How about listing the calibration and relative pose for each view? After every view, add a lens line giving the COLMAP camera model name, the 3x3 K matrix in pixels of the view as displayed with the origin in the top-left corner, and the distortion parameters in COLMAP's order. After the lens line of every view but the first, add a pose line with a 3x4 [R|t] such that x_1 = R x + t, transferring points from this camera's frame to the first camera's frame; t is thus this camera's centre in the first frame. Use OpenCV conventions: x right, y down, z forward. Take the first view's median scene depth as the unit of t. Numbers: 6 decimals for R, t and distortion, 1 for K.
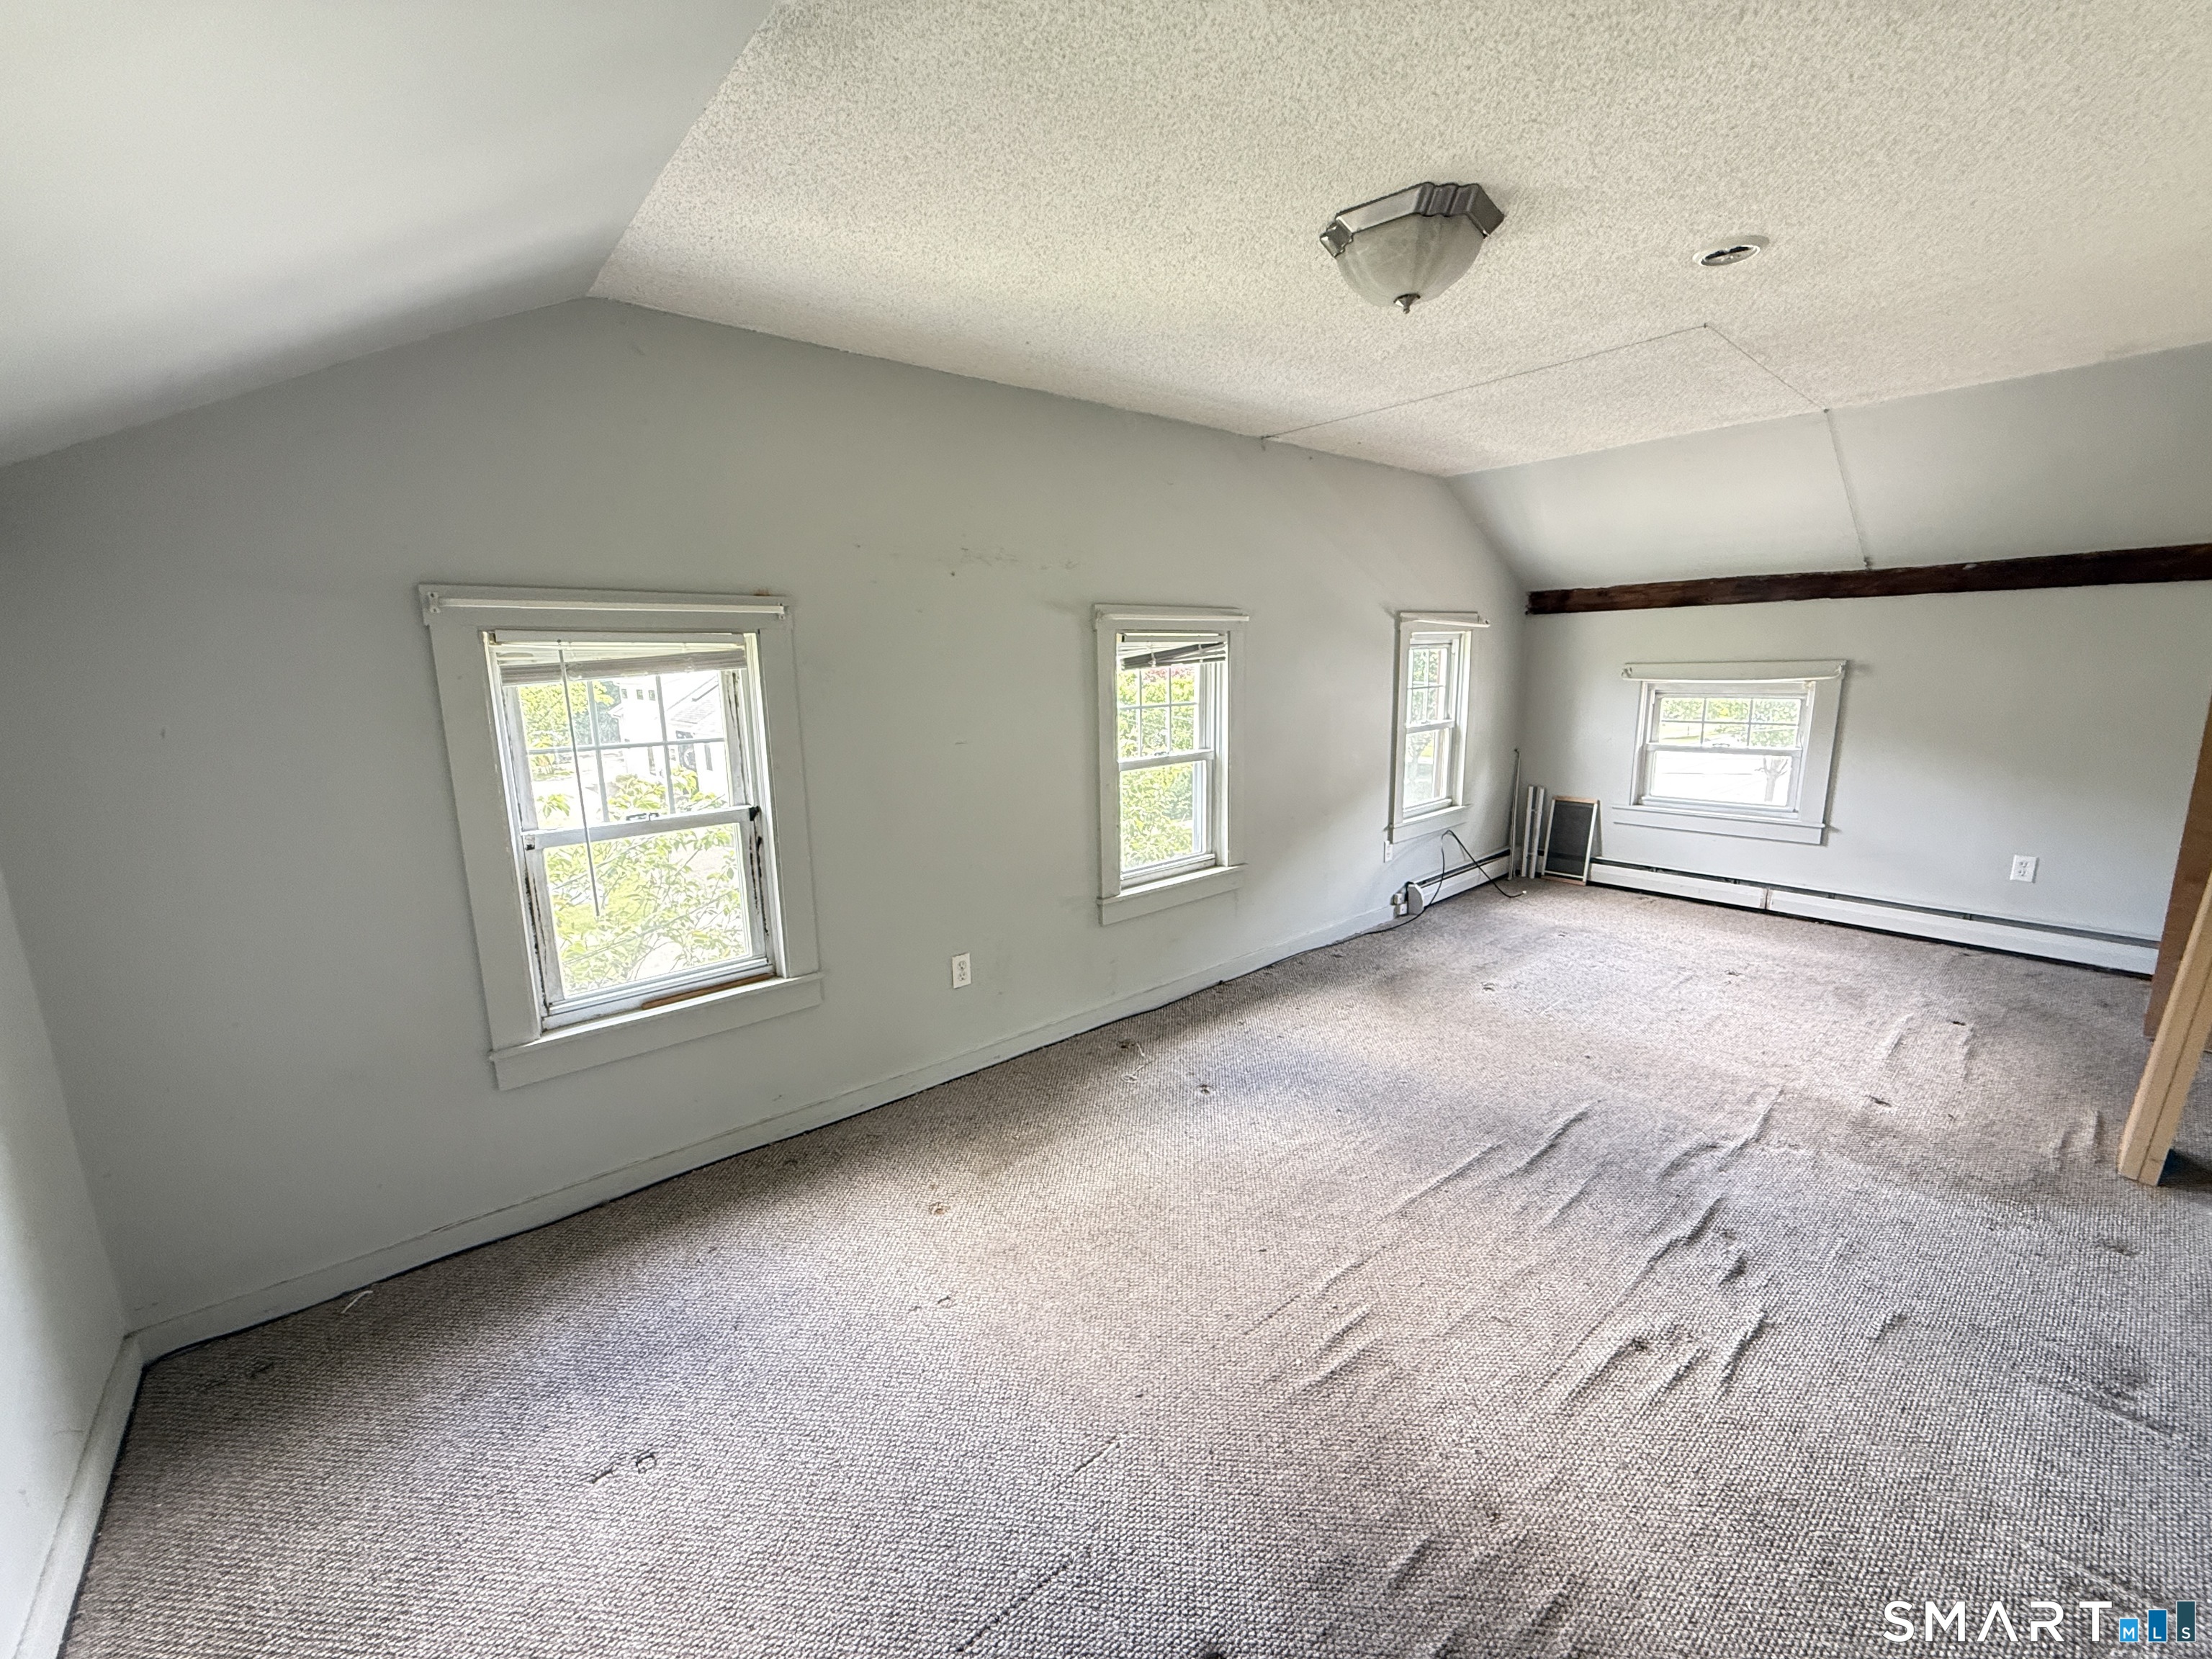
lens RADIAL K [[881.0, 0, 1101.4], [0, 881.0, 831.7], [0, 0, 1]] dist [0.003376, 0.000357]
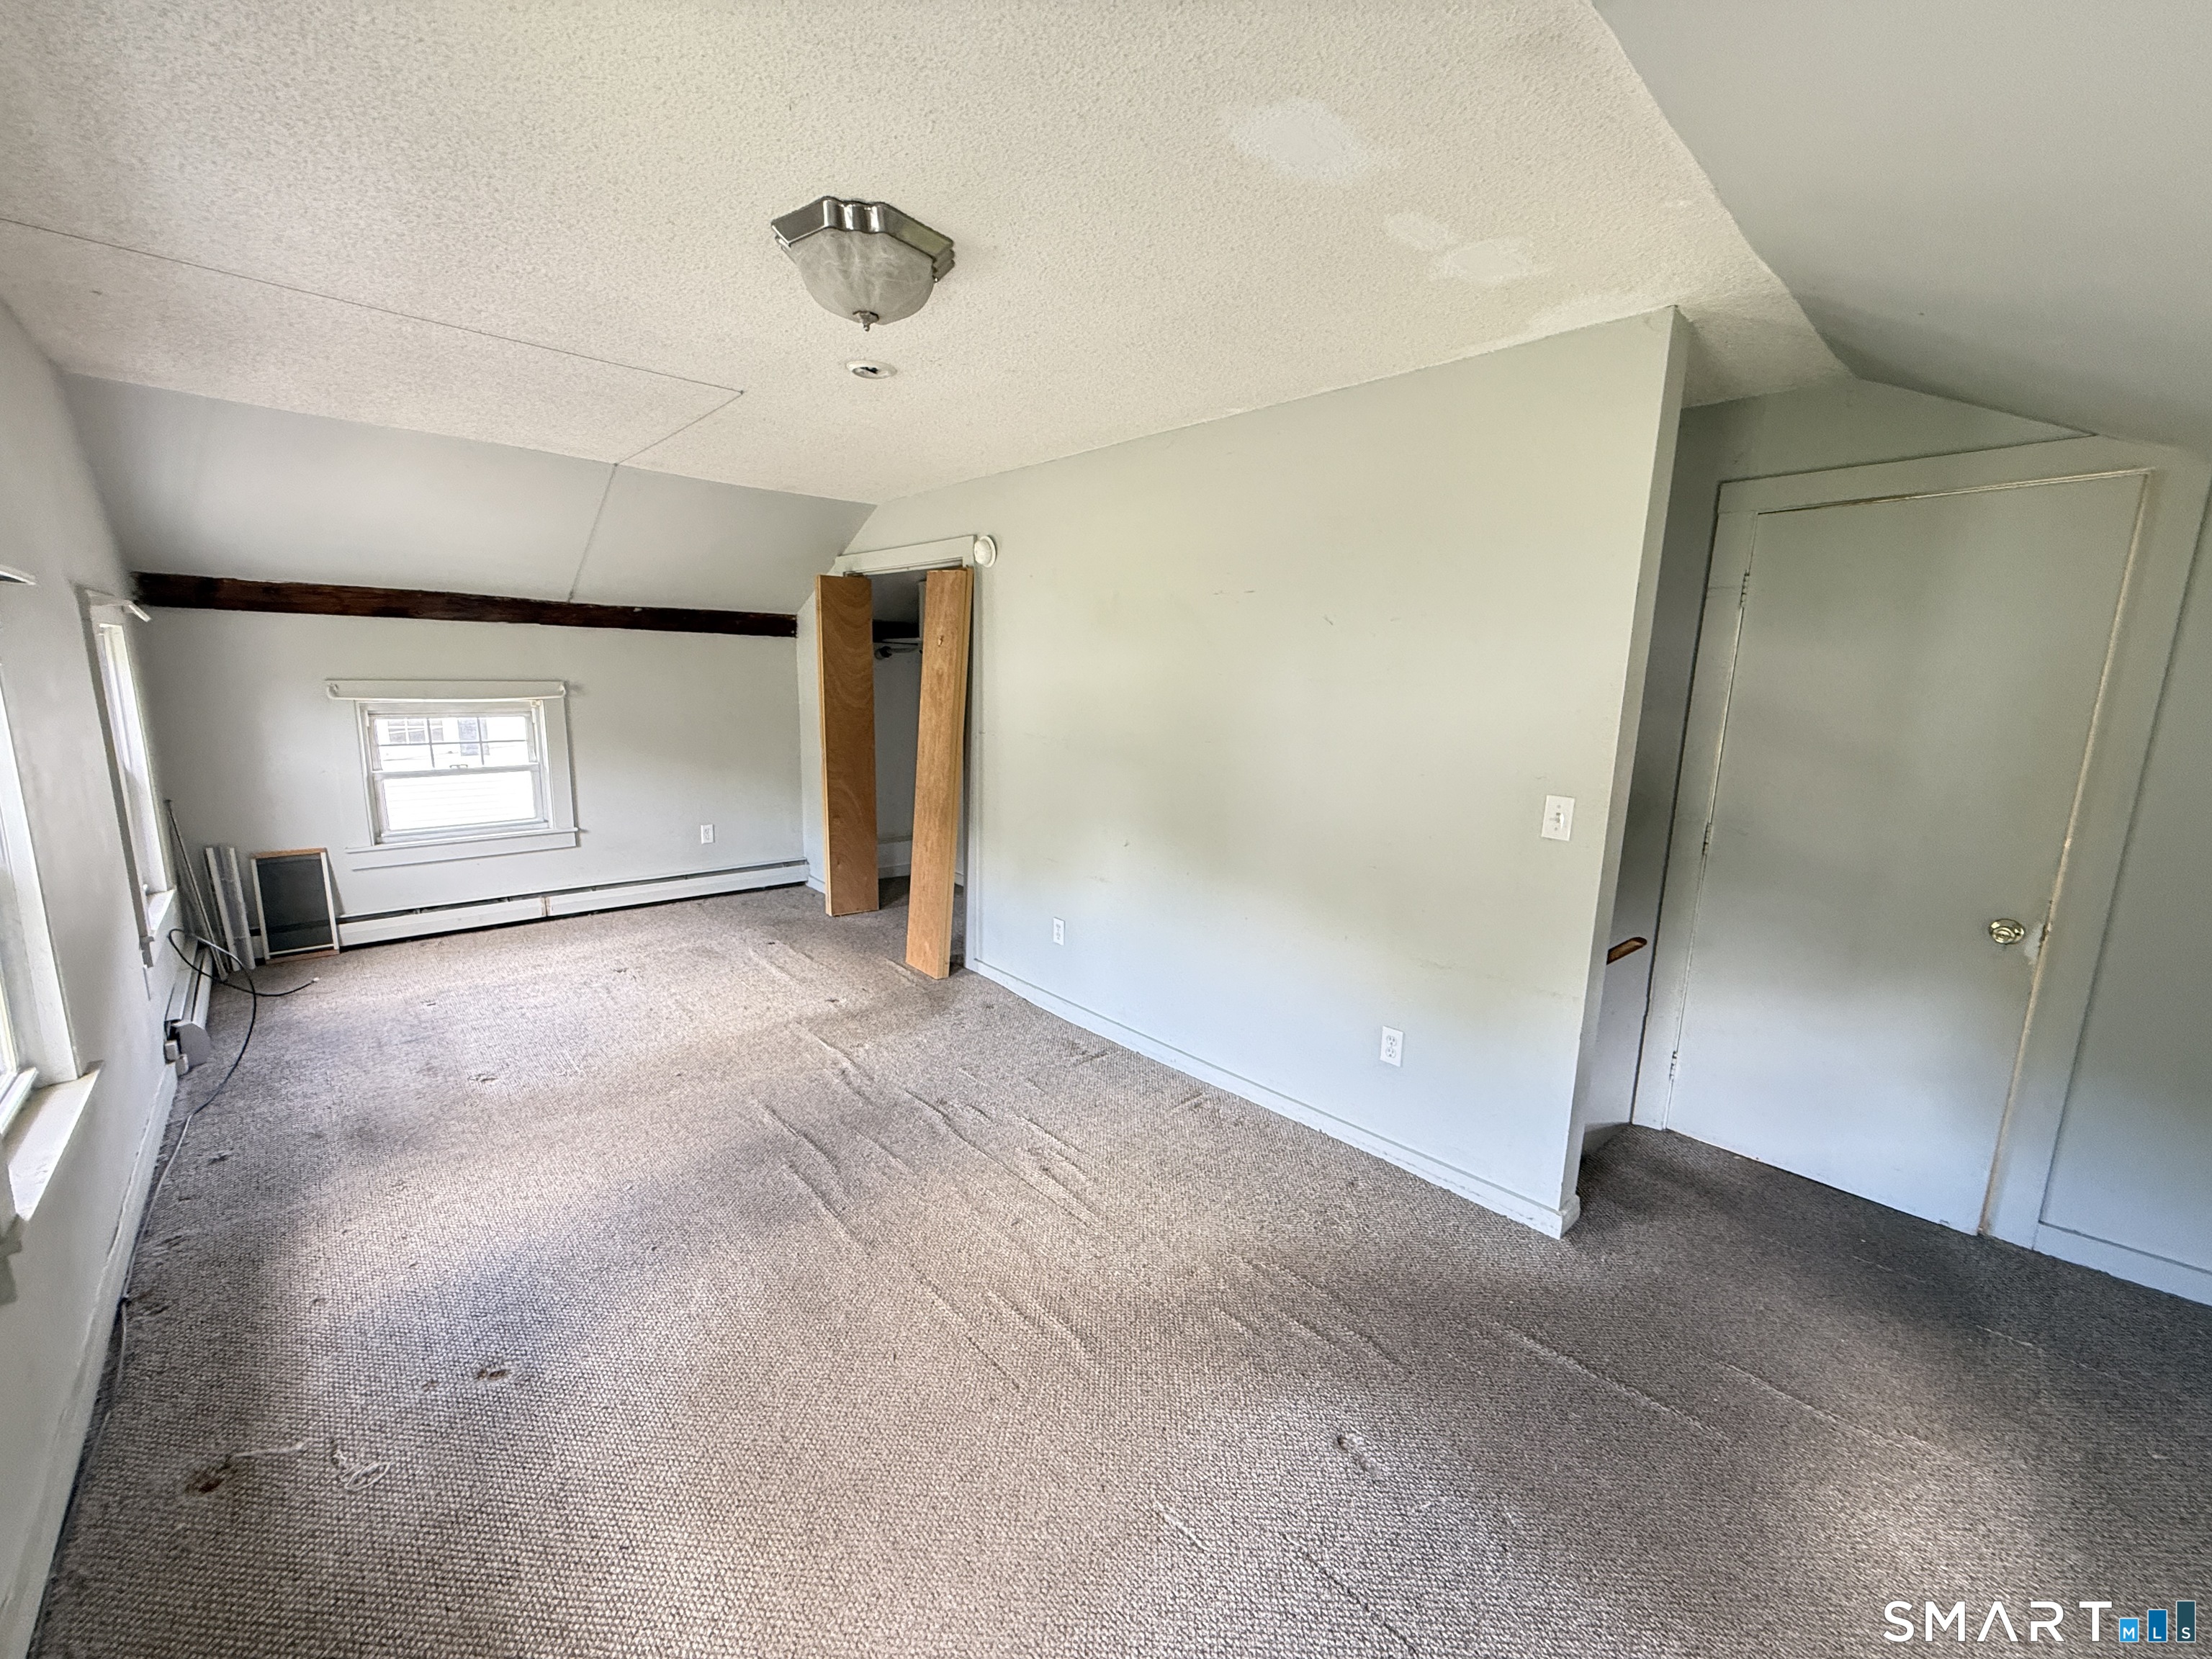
lens RADIAL K [[881.0, 0, 1100.3], [0, 881.0, 832.0], [0, 0, 1]] dist [0.003376, 0.000357]
pose [[-0.035365, -0.154674, 0.987332, -0.304993], [0.171834, 0.972296, 0.158474, -0.066264], [-0.984491, 0.175262, -0.007807, 0.361199]]
